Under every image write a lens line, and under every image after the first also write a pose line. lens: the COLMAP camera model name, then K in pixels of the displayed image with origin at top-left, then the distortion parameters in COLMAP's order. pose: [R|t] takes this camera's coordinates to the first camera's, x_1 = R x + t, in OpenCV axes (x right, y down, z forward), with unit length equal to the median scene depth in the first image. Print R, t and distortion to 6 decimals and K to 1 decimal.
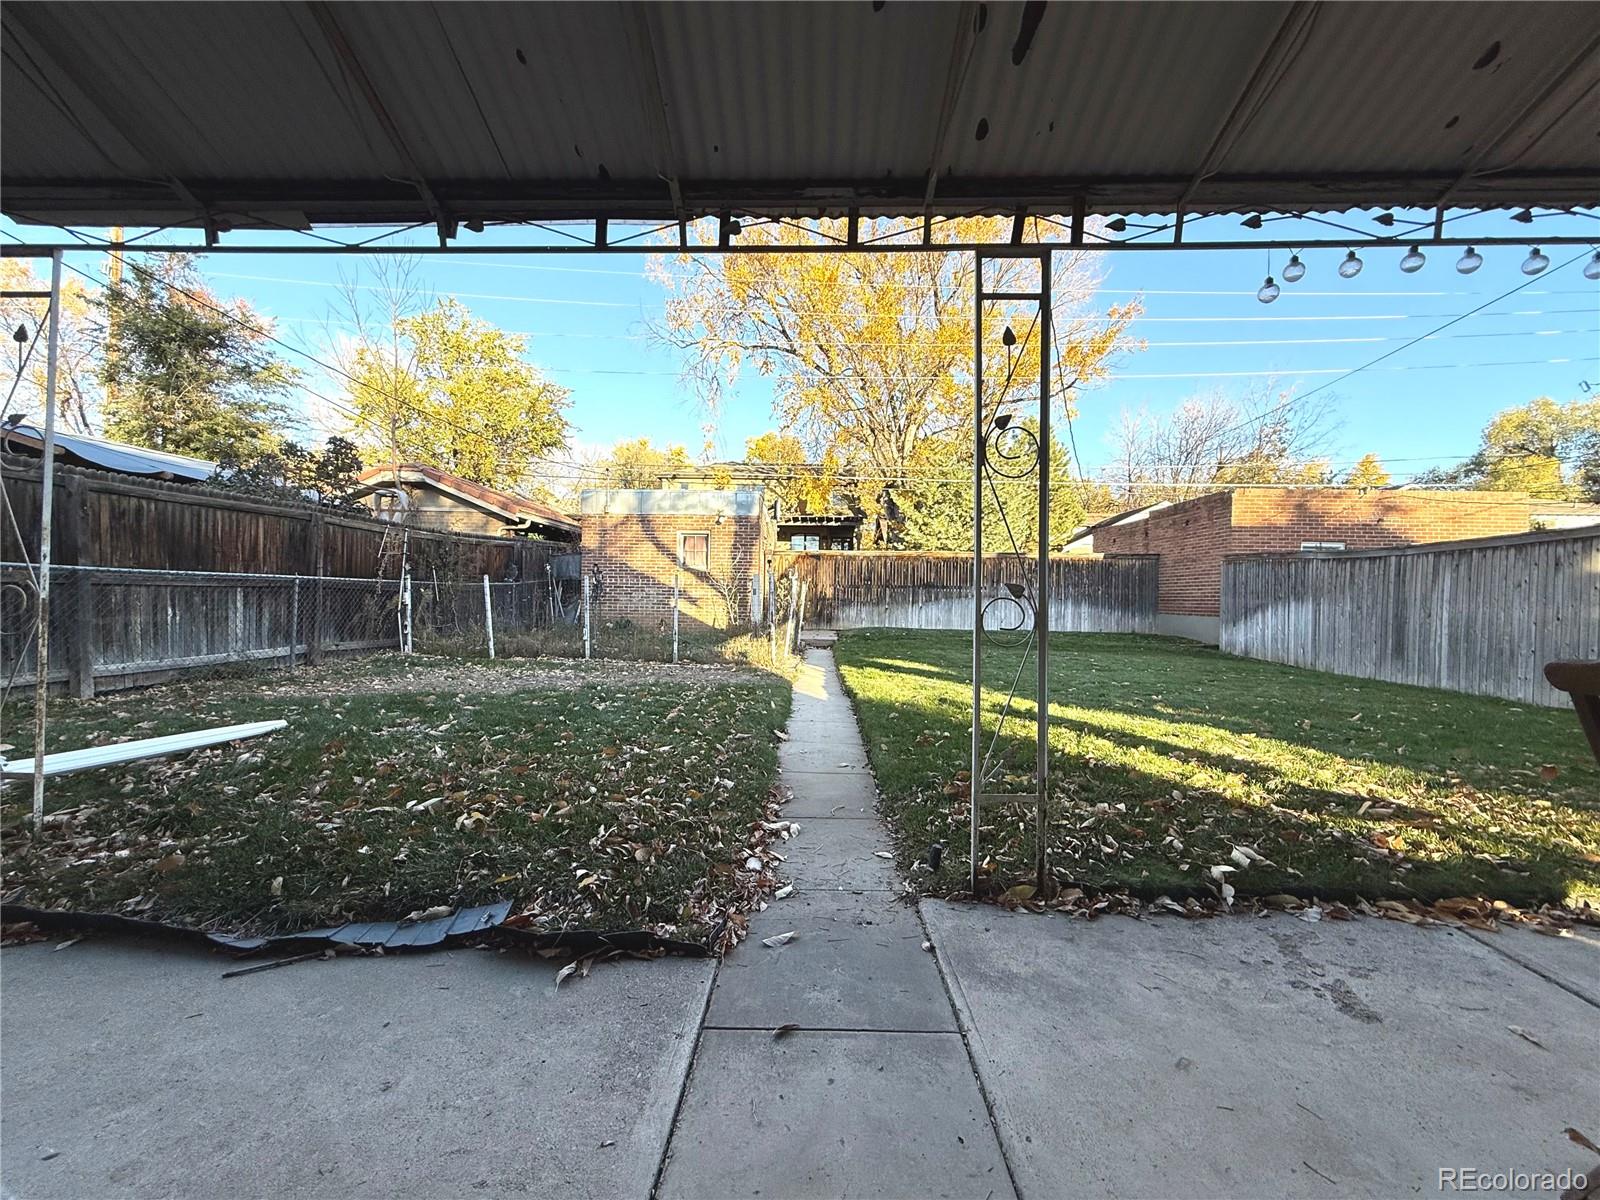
lens RADIAL K [[675.7, 0, 800.0], [0, 675.7, 600.0], [0, 0, 1]] dist [-0.002516, -0.000430]
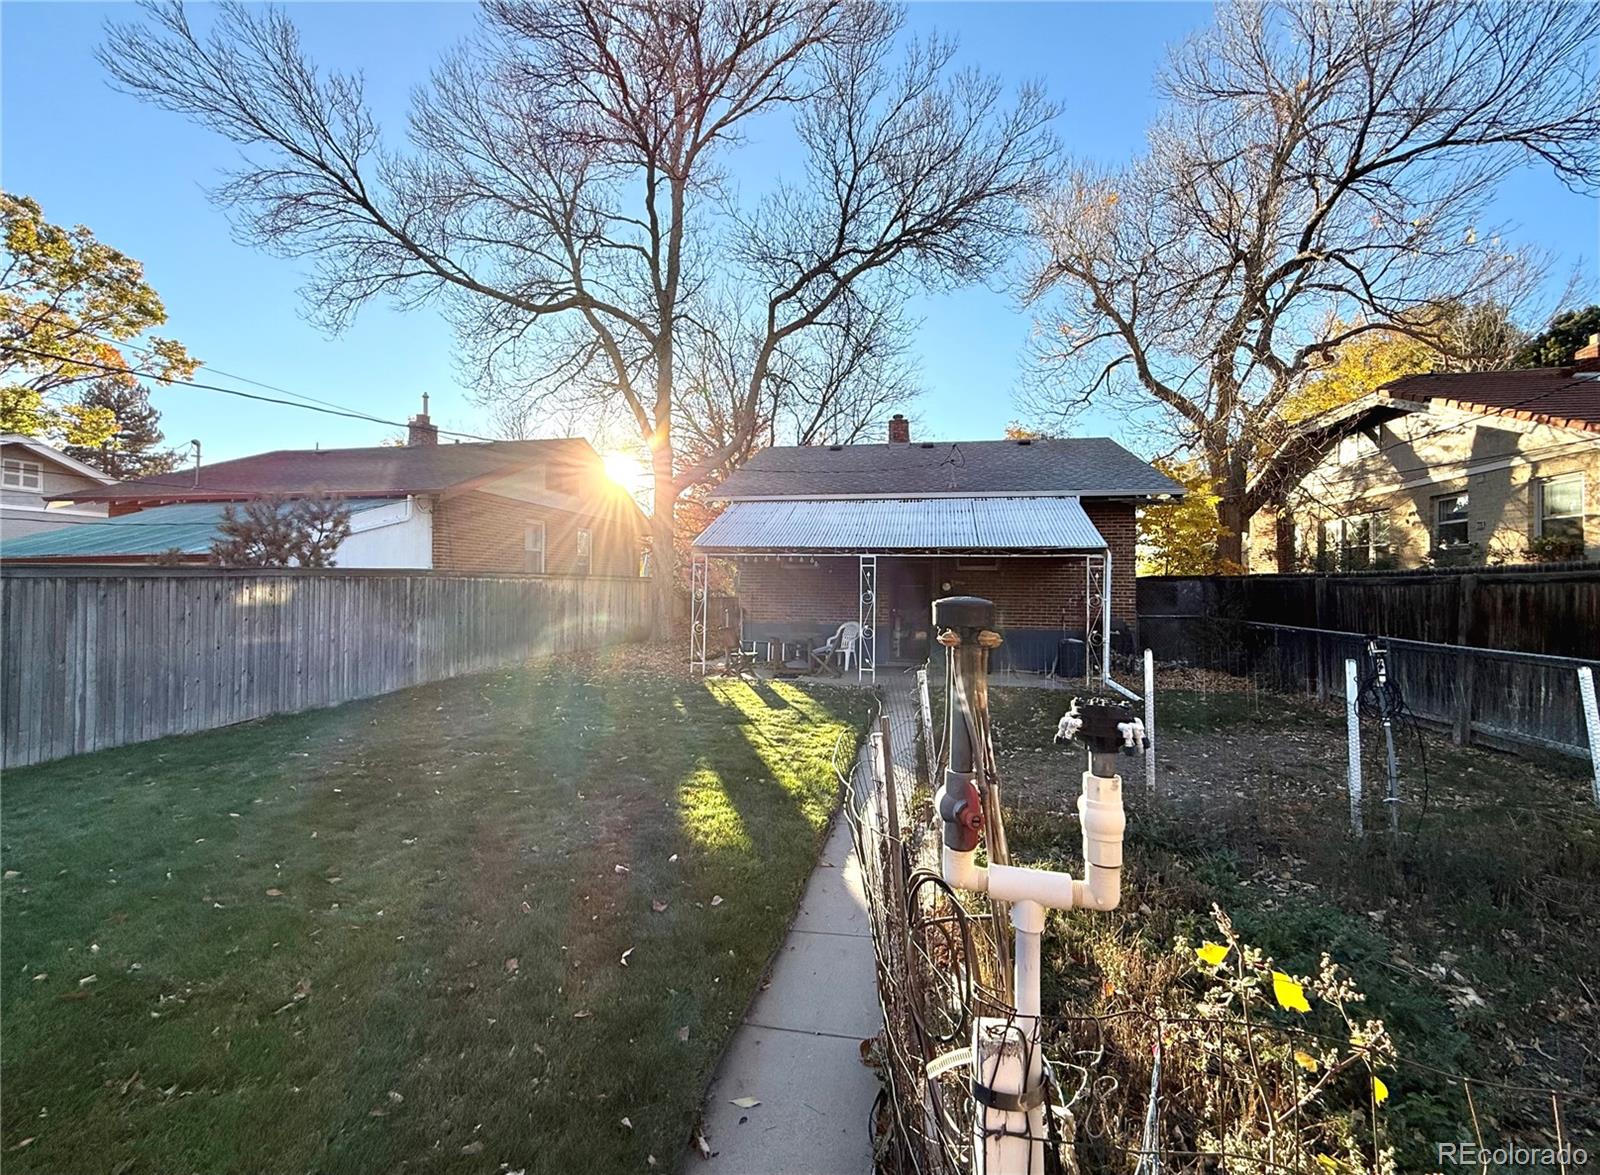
lens RADIAL K [[717.9, 0, 800.0], [0, 717.9, 587.5], [0, 0, 1]] dist [0.000885, 0.000183]
pose [[-0.983058, -0.025591, 0.181499, -0.017283], [-0.024472, 0.999665, 0.008402, -0.101846], [-0.181653, 0.003818, -0.983355, 1.935516]]
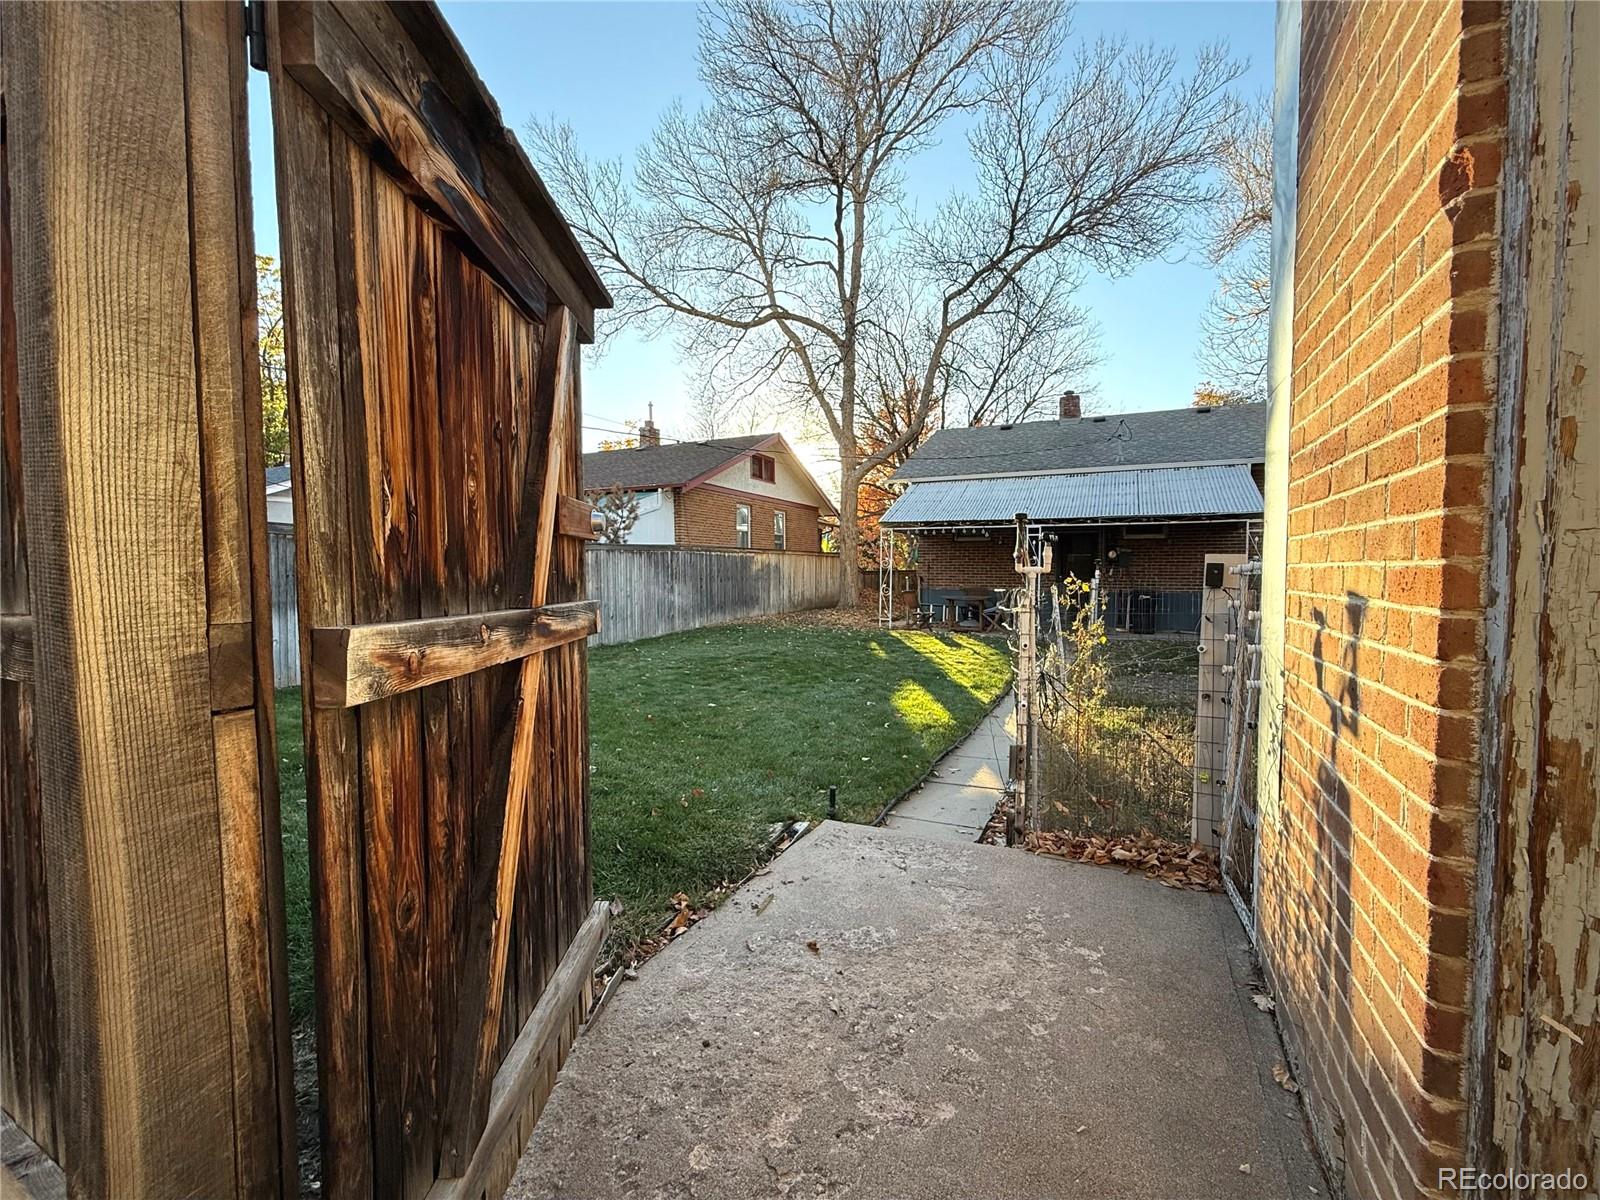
lens RADIAL K [[675.7, 0, 800.0], [0, 675.7, 600.0], [0, 0, 1]] dist [-0.002516, -0.000430]
pose [[-0.909253, -0.035847, 0.414696, -0.060245], [-0.009250, 0.997779, 0.065968, -0.079177], [-0.416140, 0.056145, -0.907566, 2.204021]]
